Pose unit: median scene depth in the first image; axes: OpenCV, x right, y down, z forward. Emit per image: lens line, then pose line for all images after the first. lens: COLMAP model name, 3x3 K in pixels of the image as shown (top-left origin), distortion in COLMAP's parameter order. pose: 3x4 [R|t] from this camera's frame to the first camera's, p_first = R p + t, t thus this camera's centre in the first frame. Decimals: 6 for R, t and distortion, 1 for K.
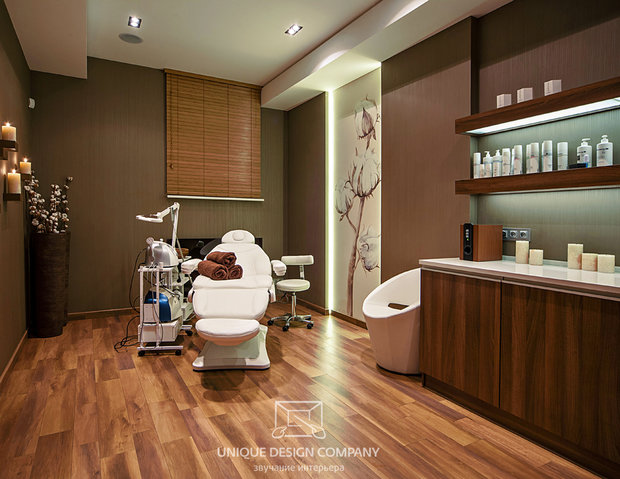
lens RADIAL K [[347.6, 0, 319.9], [0, 347.6, 224.6], [0, 0, 1]] dist [0.005112, 0.000502]
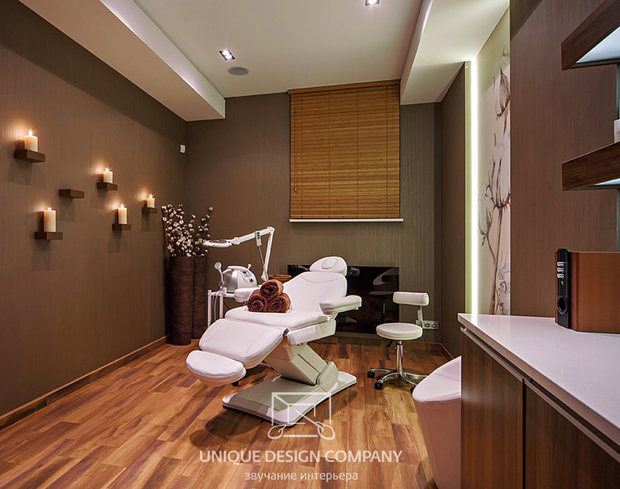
lens RADIAL K [[390.6, 0, 309.4], [0, 390.6, 244.1], [0, 0, 1]] dist [-0.004787, 0.003392]
pose [[0.755559, -0.005277, -0.655059, 0.430014], [-0.006403, 0.999860, -0.015441, 0.000033], [0.655049, 0.015861, 0.755420, 0.299151]]
